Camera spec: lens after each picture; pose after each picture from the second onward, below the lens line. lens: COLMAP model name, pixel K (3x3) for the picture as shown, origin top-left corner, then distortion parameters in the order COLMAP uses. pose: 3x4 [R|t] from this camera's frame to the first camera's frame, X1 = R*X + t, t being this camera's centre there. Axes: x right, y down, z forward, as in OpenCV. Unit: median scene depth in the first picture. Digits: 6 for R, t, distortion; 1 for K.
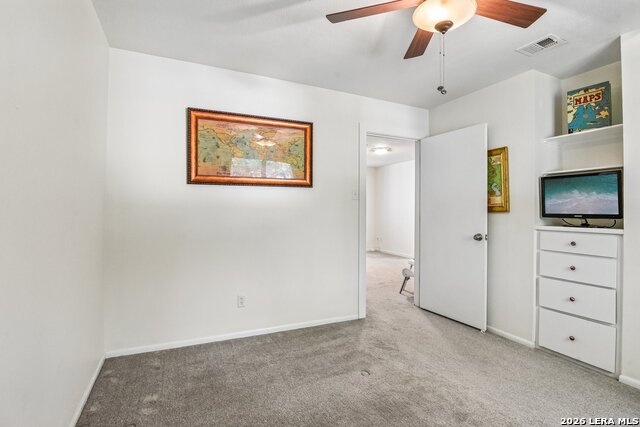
lens RADIAL K [[312.5, 0, 319.5], [0, 312.5, 210.5], [0, 0, 1]] dist [-0.018053, -0.001249]
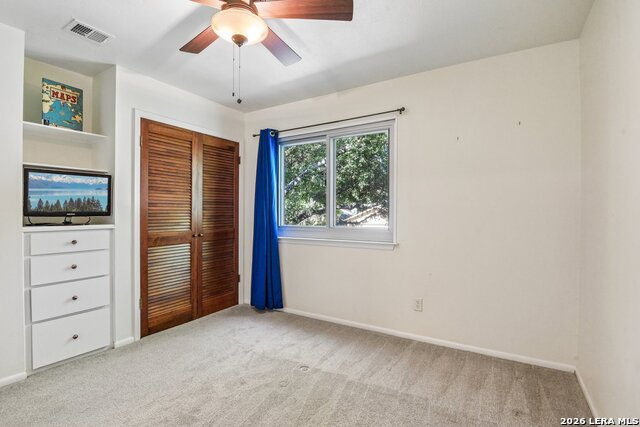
lens RADIAL K [[312.5, 0, 321.1], [0, 312.5, 213.1], [0, 0, 1]] dist [-0.018053, -0.001249]
pose [[-0.553898, -0.012789, 0.832486, -0.439564], [-0.008329, 0.999917, 0.009819, -0.001918], [-0.832543, -0.001495, -0.553959, 0.881698]]
